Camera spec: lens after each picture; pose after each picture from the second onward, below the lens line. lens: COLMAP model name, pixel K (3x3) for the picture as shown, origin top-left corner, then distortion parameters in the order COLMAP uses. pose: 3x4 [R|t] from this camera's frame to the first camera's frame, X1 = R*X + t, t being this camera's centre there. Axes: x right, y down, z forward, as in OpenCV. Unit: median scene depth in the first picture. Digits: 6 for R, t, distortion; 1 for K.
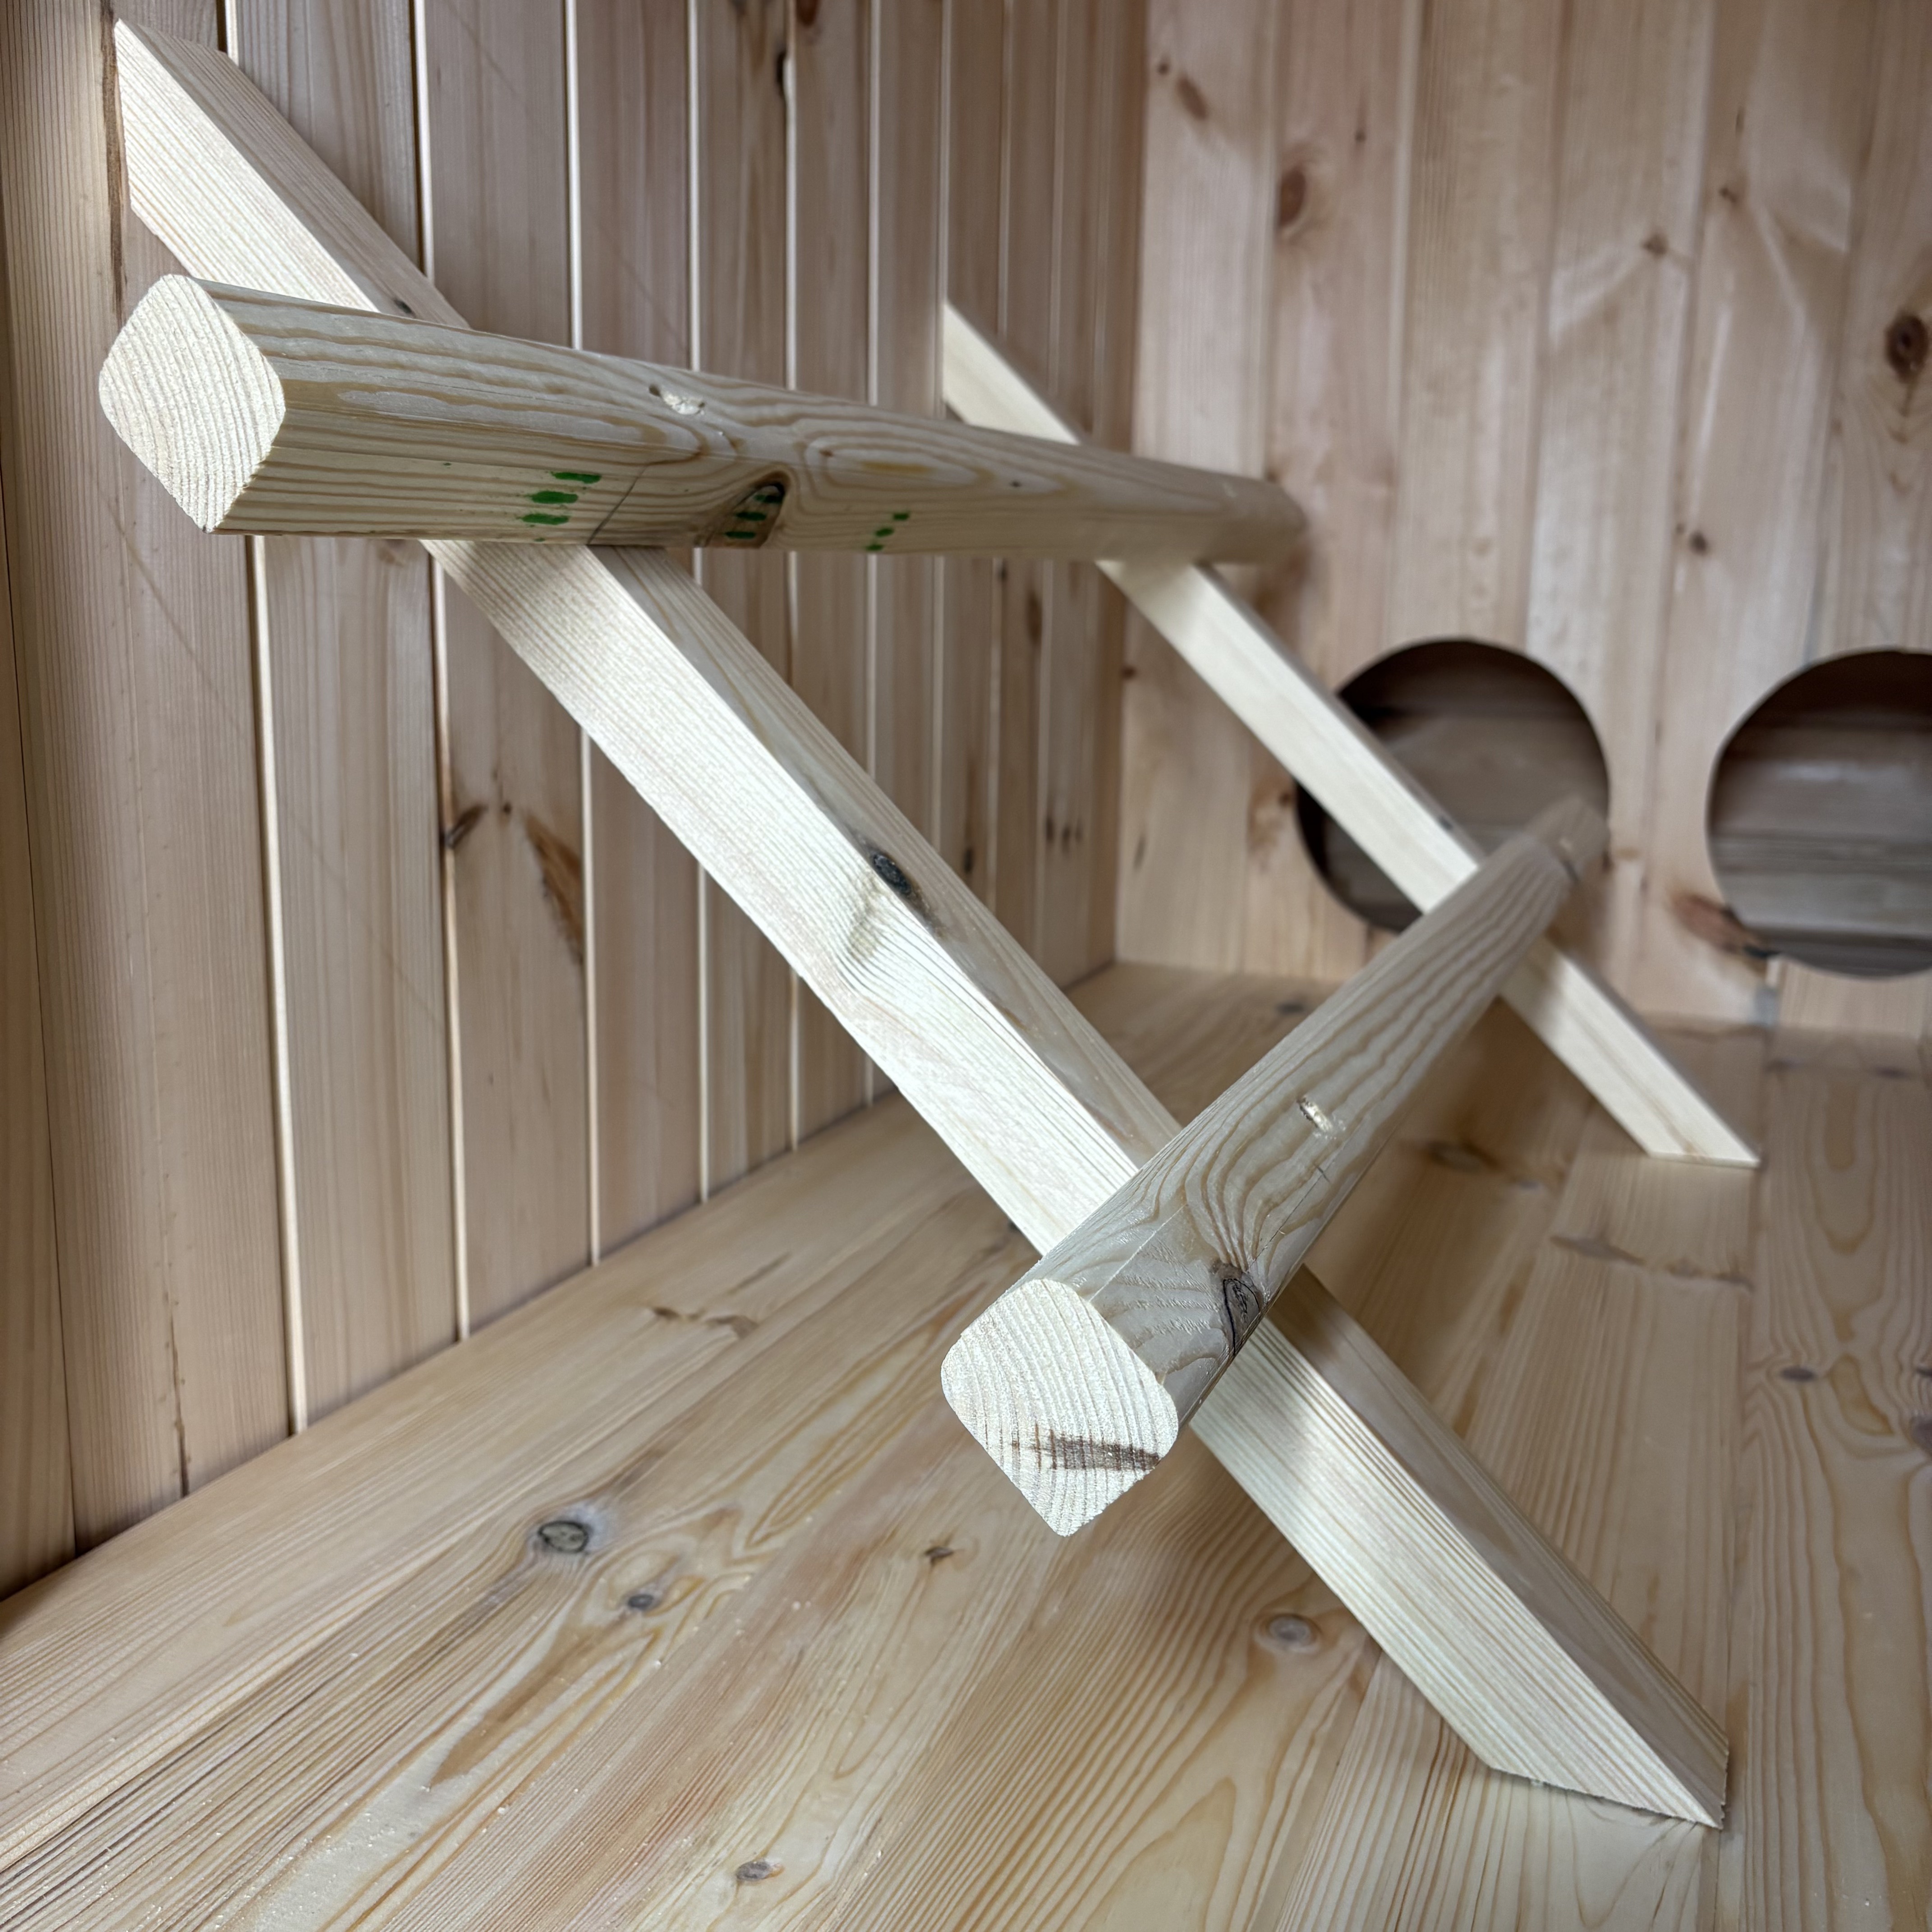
lens RADIAL K [[1978.2, 0, 977.3], [0, 1978.2, 960.4], [0, 0, 1]] dist [0.020708, 0.000000]
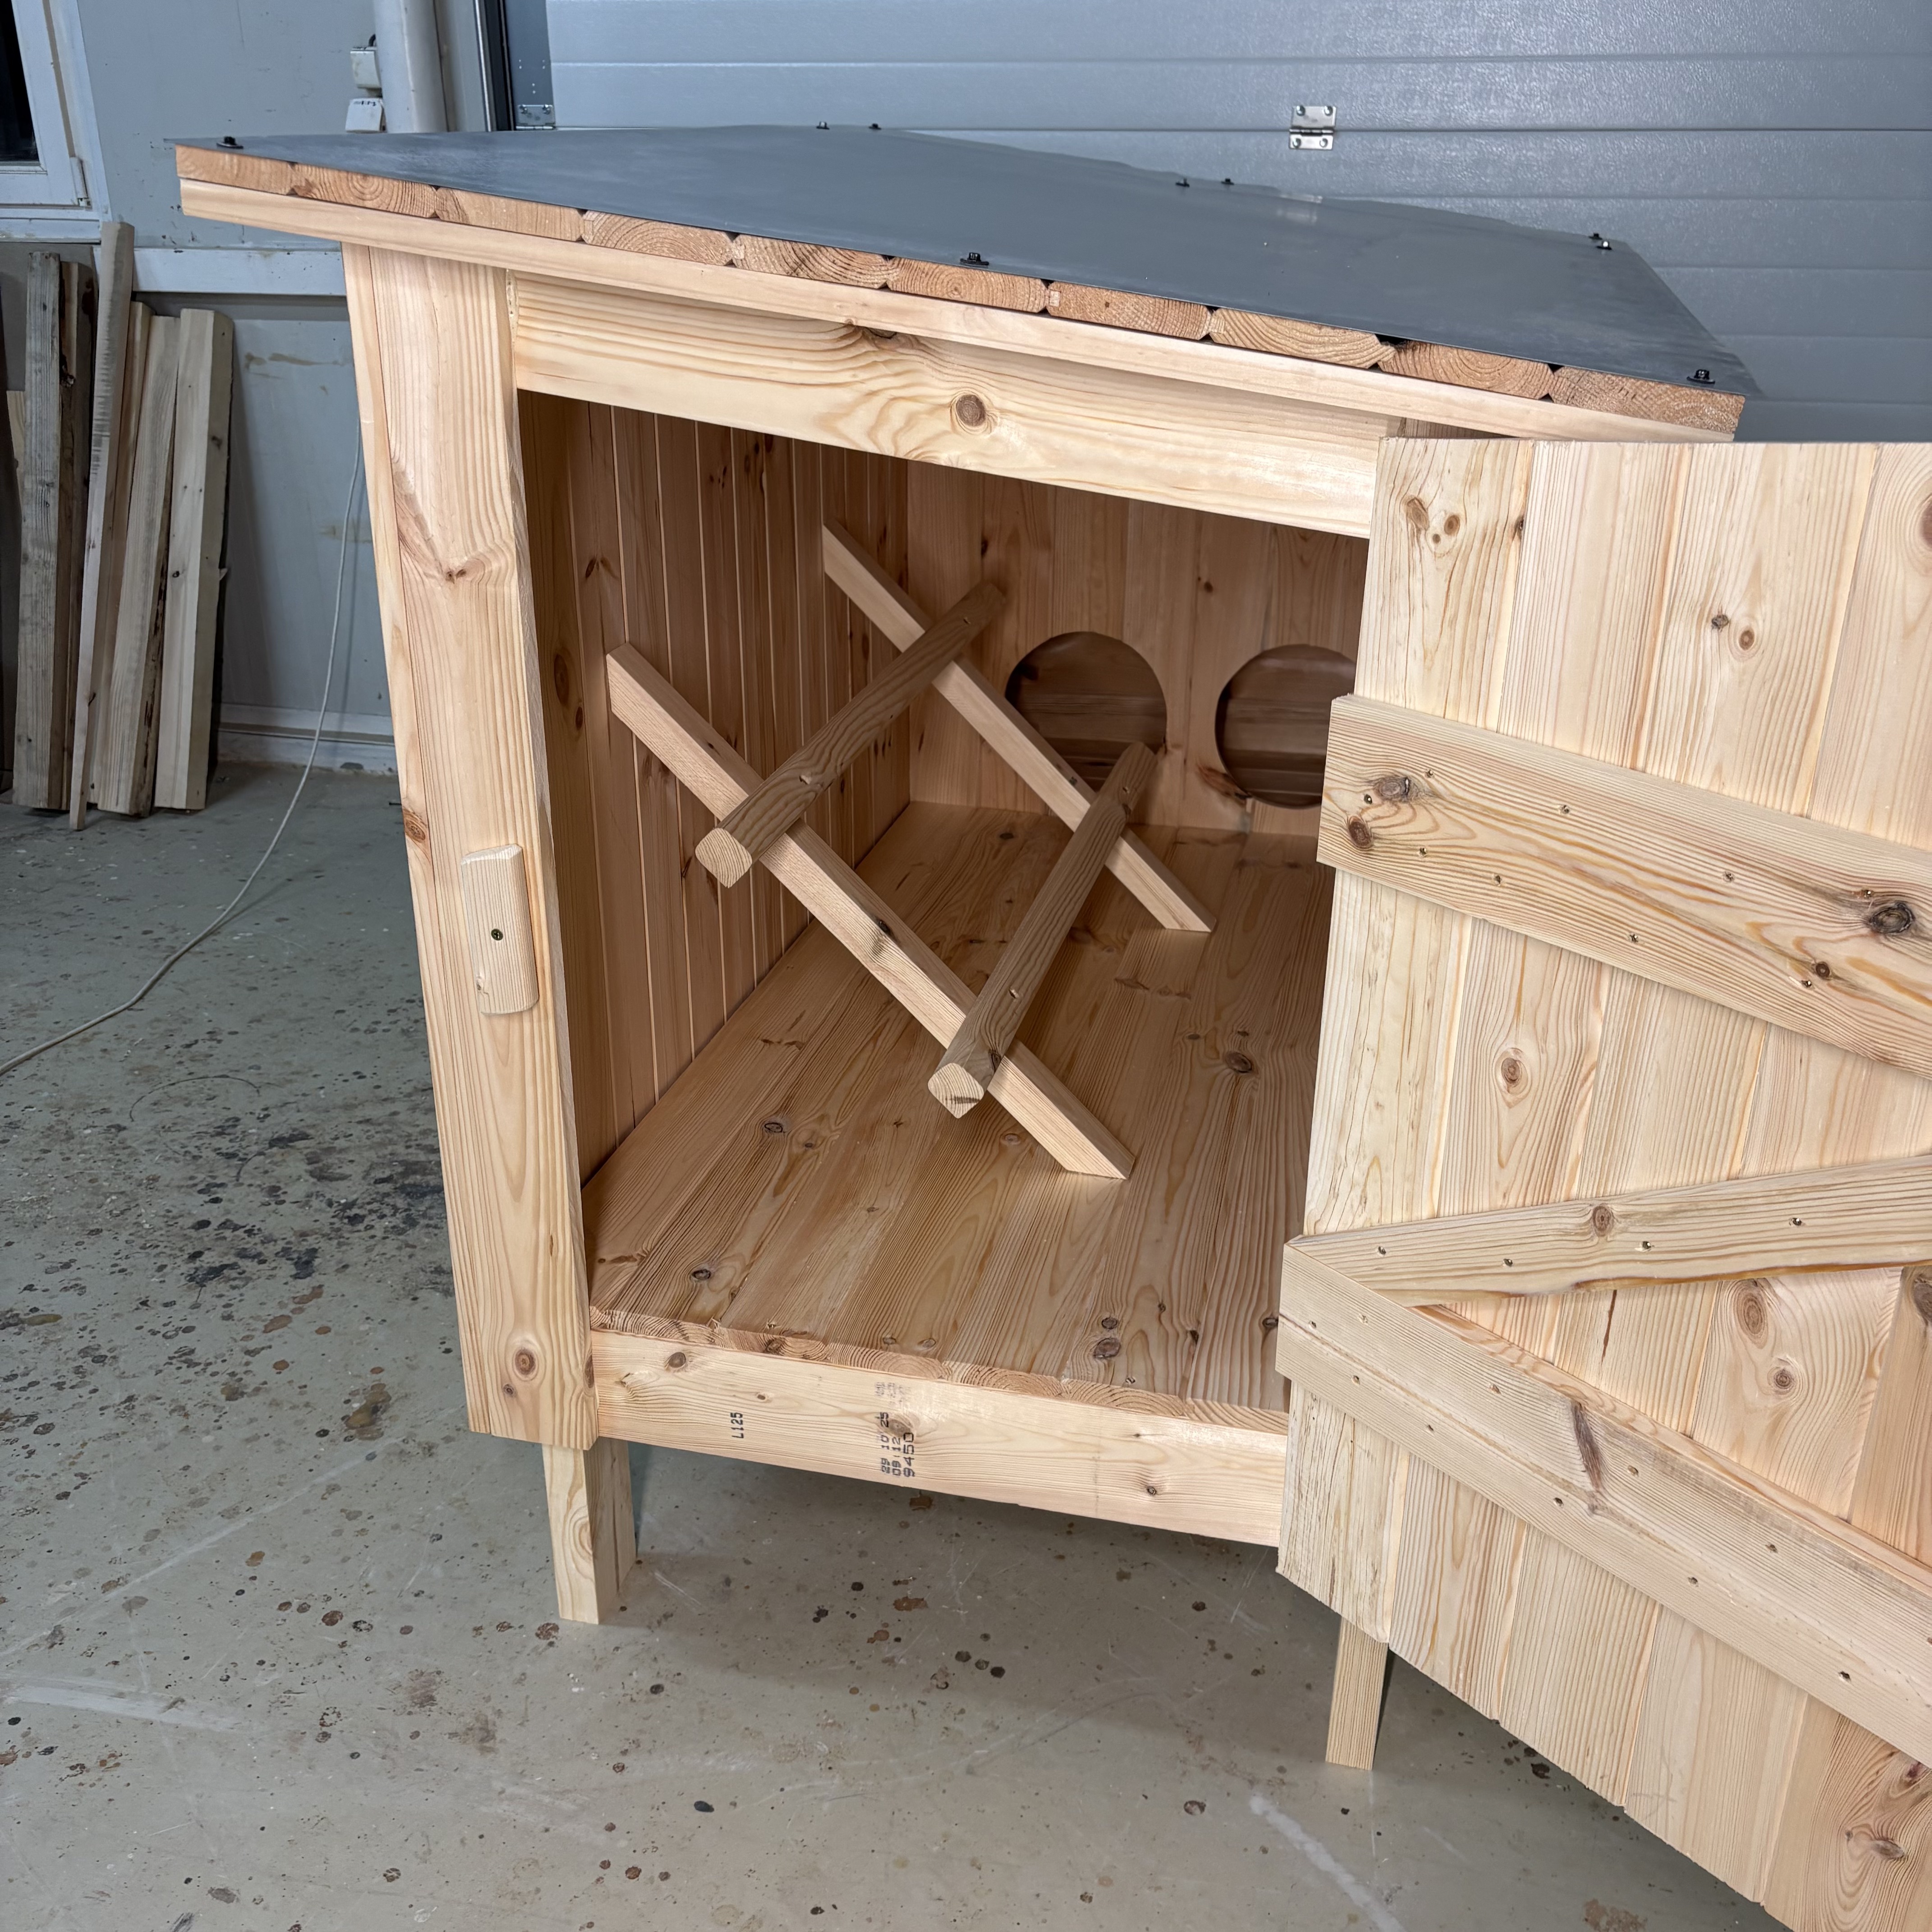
lens RADIAL K [[1978.2, 0, 959.7], [0, 1978.2, 967.0], [0, 0, 1]] dist [0.020708, 0.000000]
pose [[0.990027, -0.064751, 0.125118, -0.313924], [0.036220, 0.975251, 0.218115, -0.648030], [-0.136145, -0.211408, 0.967870, -2.071671]]
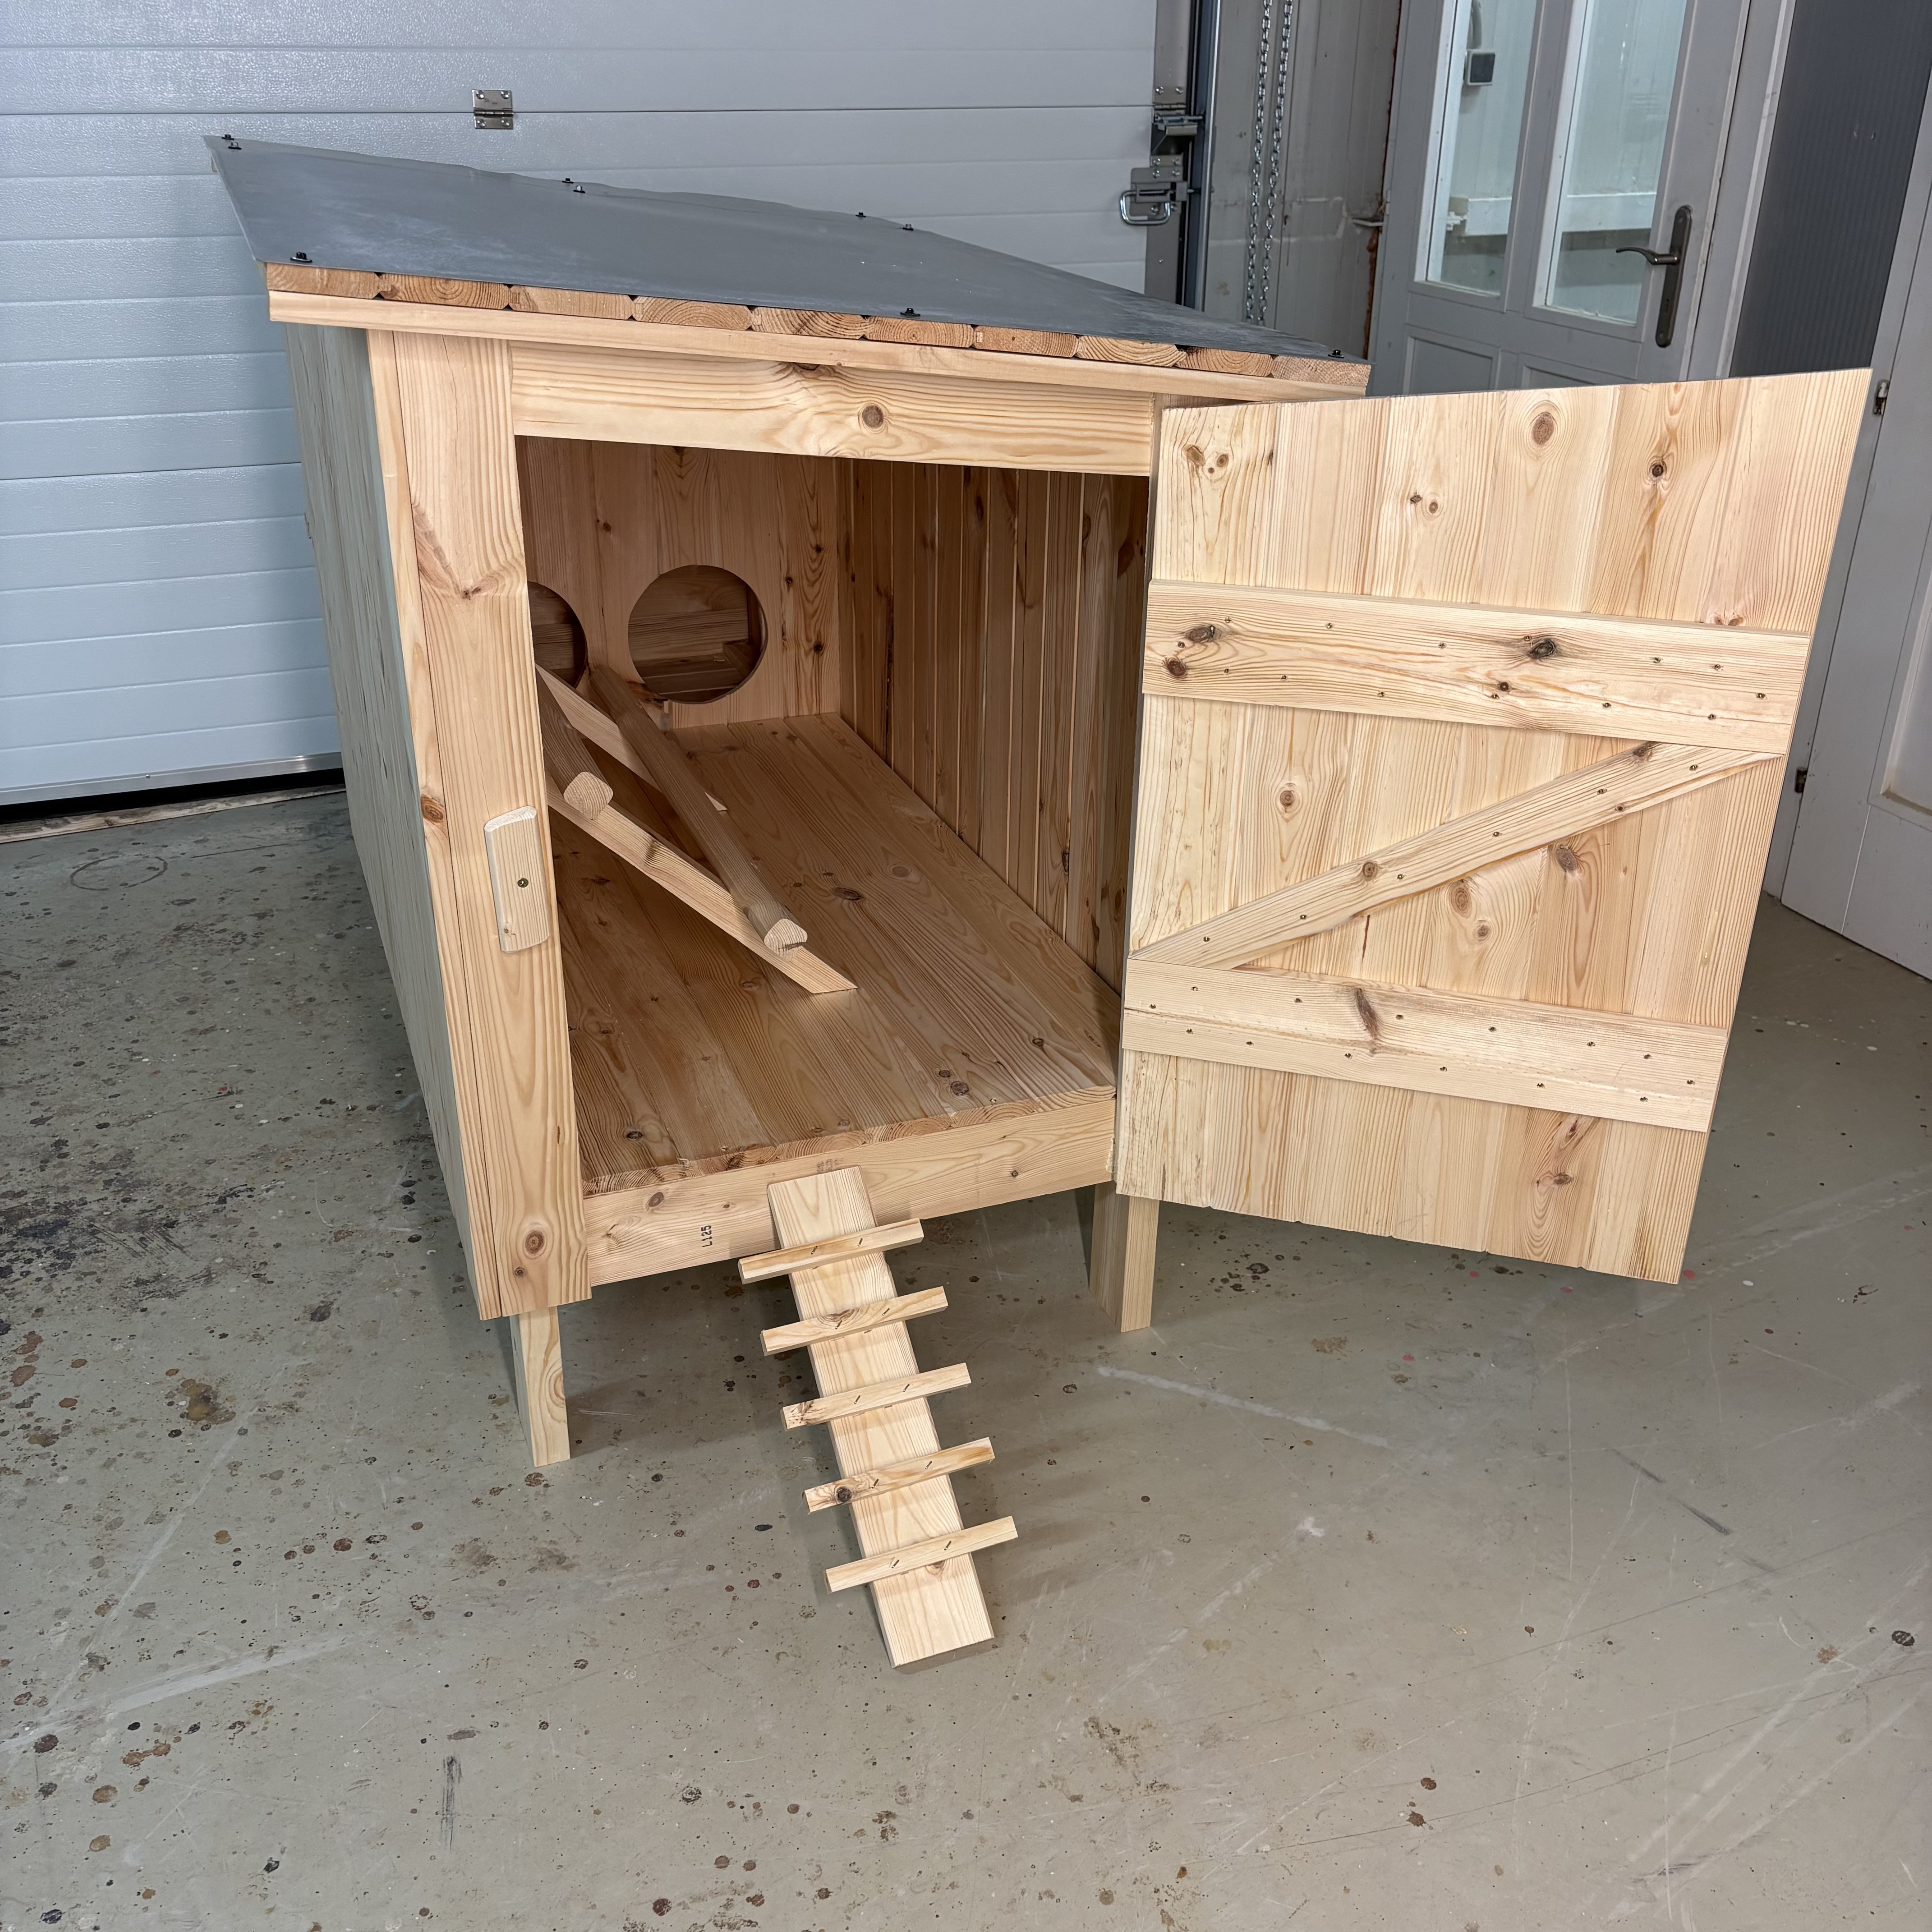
lens RADIAL K [[1978.2, 0, 956.7], [0, 1978.2, 955.5], [0, 0, 1]] dist [0.020708, 0.000000]
pose [[0.735482, -0.300206, 0.607407, -1.975557], [0.132422, 0.942884, 0.305669, -0.900781], [-0.664478, -0.144380, 0.733228, -2.251084]]
